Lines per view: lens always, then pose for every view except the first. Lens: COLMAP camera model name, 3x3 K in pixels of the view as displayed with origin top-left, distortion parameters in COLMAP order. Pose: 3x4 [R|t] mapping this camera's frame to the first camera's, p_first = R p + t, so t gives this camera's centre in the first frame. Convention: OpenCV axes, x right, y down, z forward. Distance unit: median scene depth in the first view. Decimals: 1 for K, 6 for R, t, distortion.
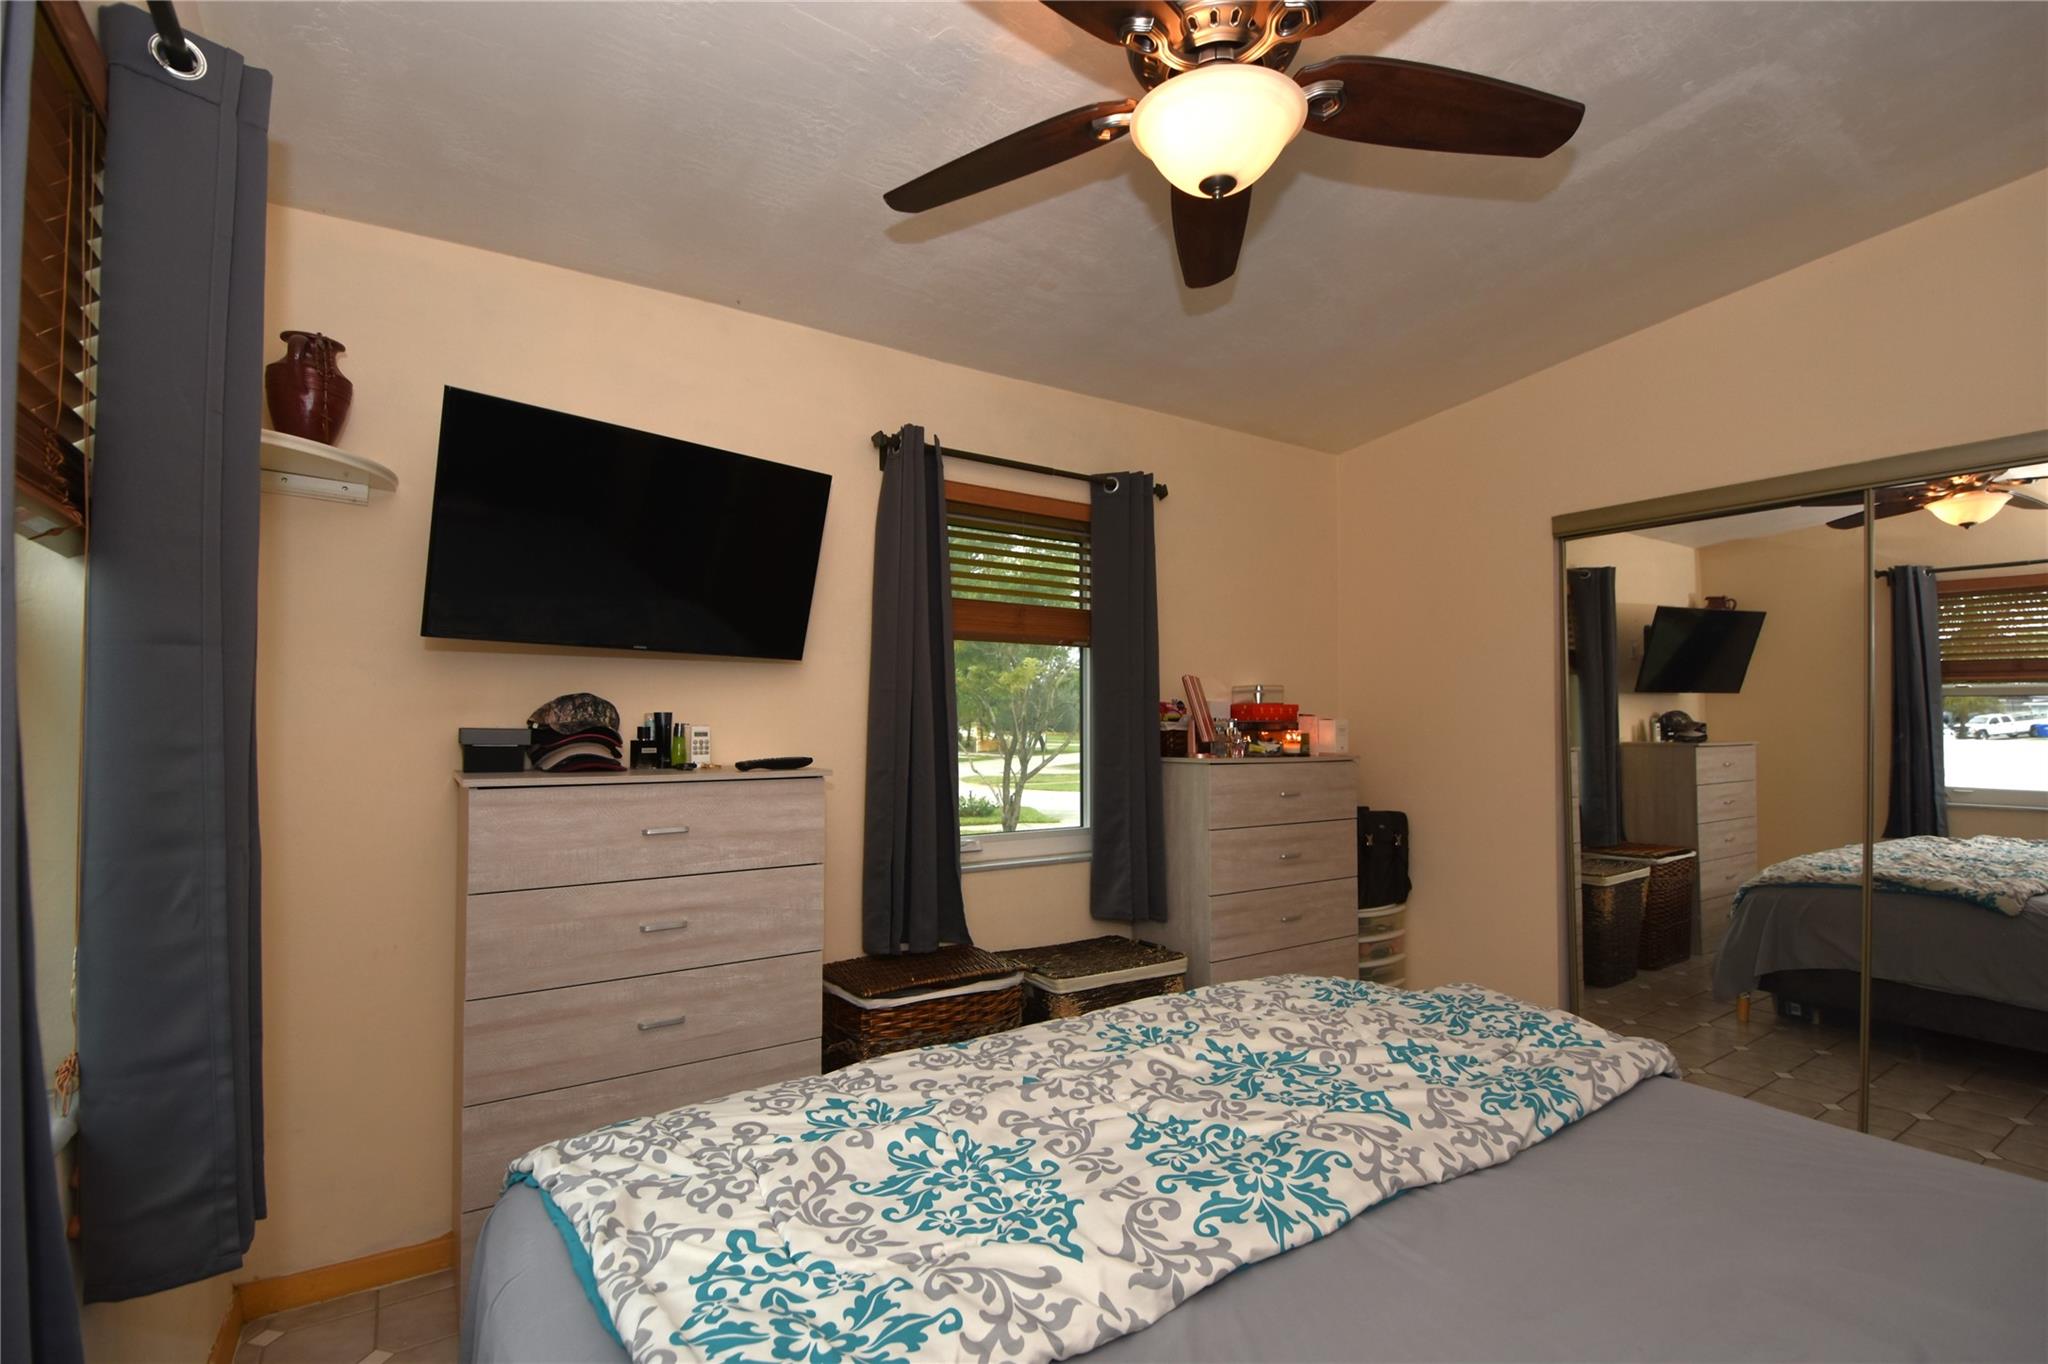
lens RADIAL K [[916.4, 0, 1032.3], [0, 916.4, 702.6], [0, 0, 1]] dist [0.005110, -0.016193]
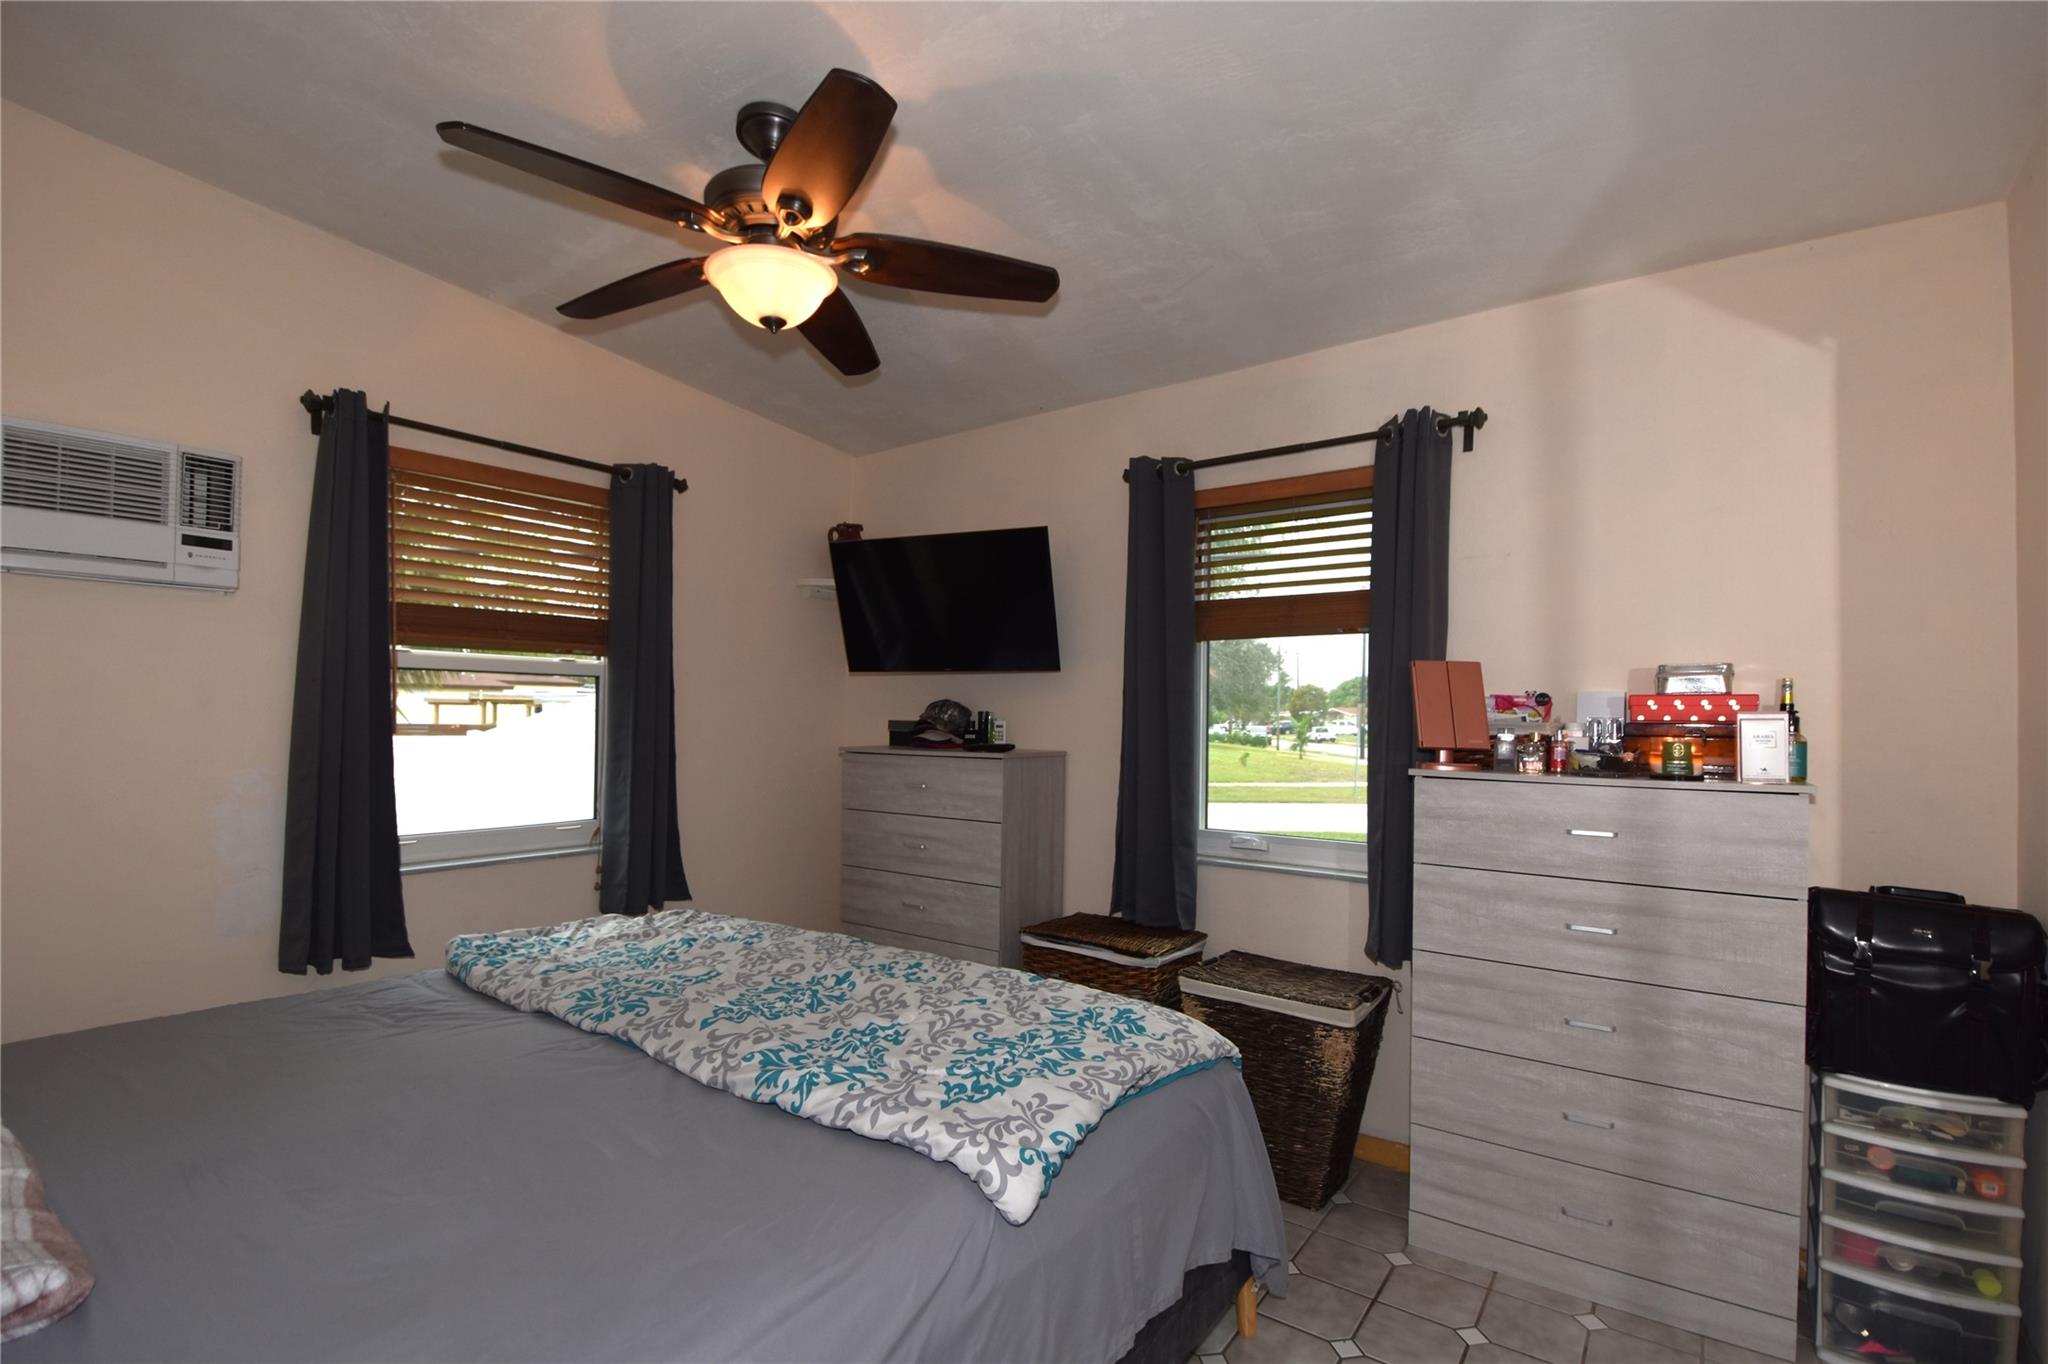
lens RADIAL K [[916.4, 0, 1032.3], [0, 916.4, 702.6], [0, 0, 1]] dist [0.005110, -0.016193]
pose [[0.356597, -0.010020, -0.934205, 1.090036], [0.016167, 0.999859, -0.004553, 0.005941], [0.934119, -0.013480, 0.356708, 0.592347]]
